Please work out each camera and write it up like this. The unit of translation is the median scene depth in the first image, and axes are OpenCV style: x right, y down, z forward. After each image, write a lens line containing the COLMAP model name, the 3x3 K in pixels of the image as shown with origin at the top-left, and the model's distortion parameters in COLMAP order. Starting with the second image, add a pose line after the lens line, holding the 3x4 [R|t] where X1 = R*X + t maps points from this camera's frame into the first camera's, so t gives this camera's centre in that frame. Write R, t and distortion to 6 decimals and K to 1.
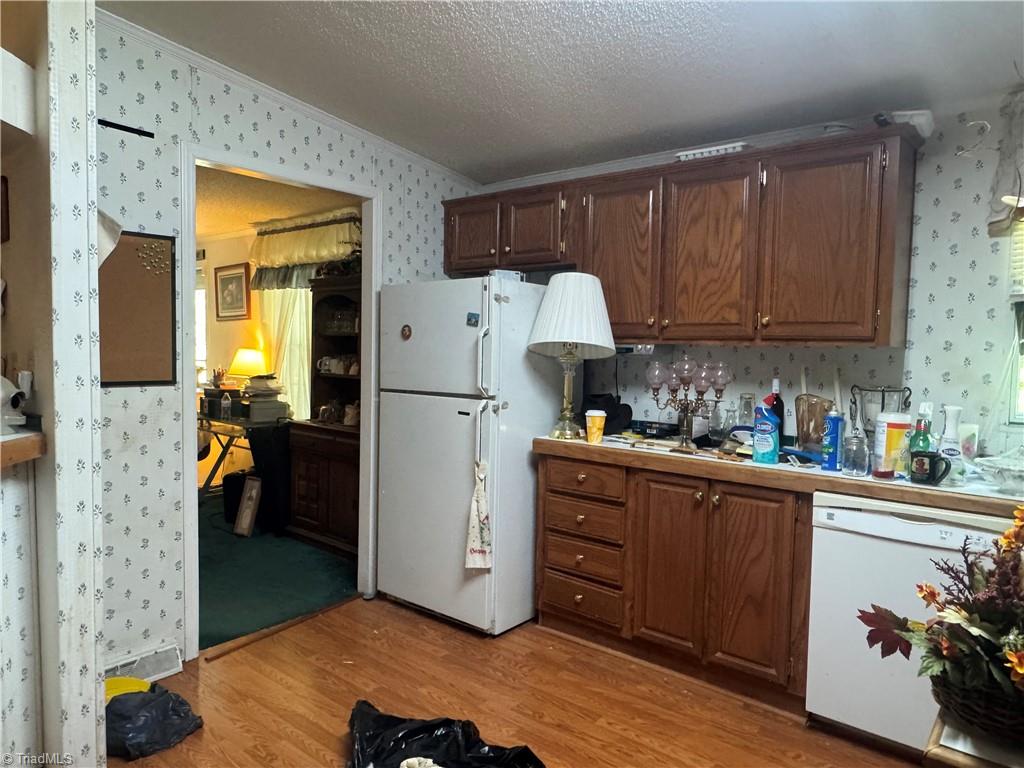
lens RADIAL K [[677.4, 0, 510.2], [0, 677.4, 384.5], [0, 0, 1]] dist [-0.011165, 0.006419]
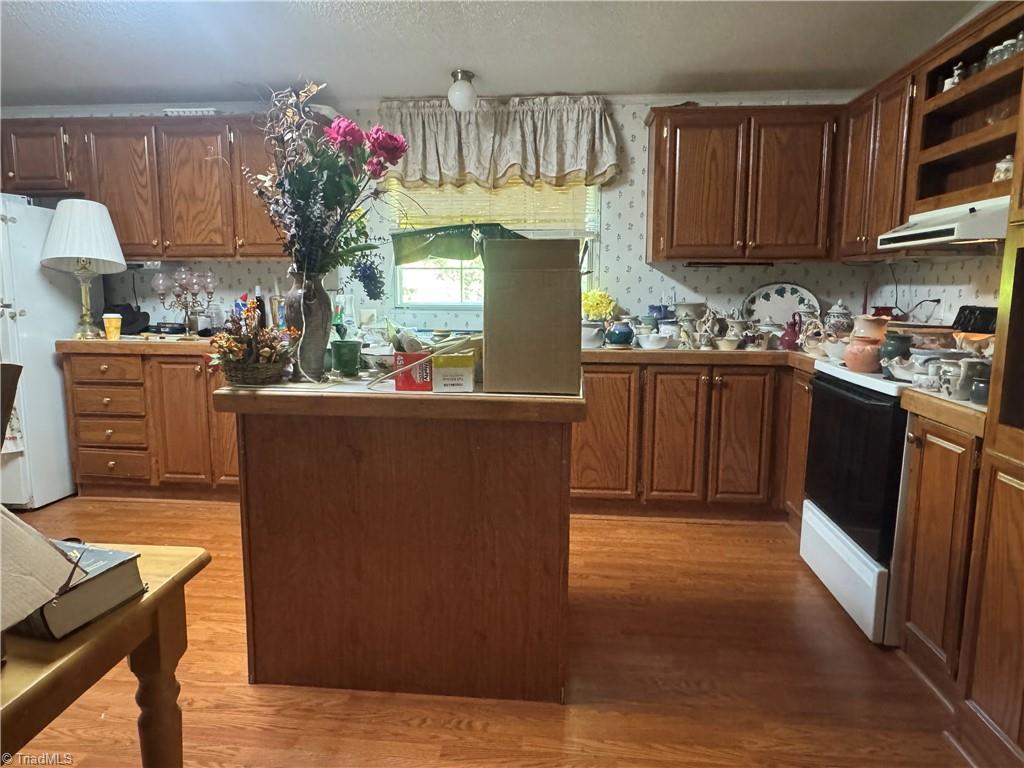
lens RADIAL K [[677.4, 0, 512.9], [0, 677.4, 385.8], [0, 0, 1]] dist [-0.011165, 0.006419]
pose [[0.823989, -0.092868, 0.558943, 0.027732], [0.041932, 0.993766, 0.103298, 0.072539], [-0.565052, -0.061679, 0.822747, -0.445163]]
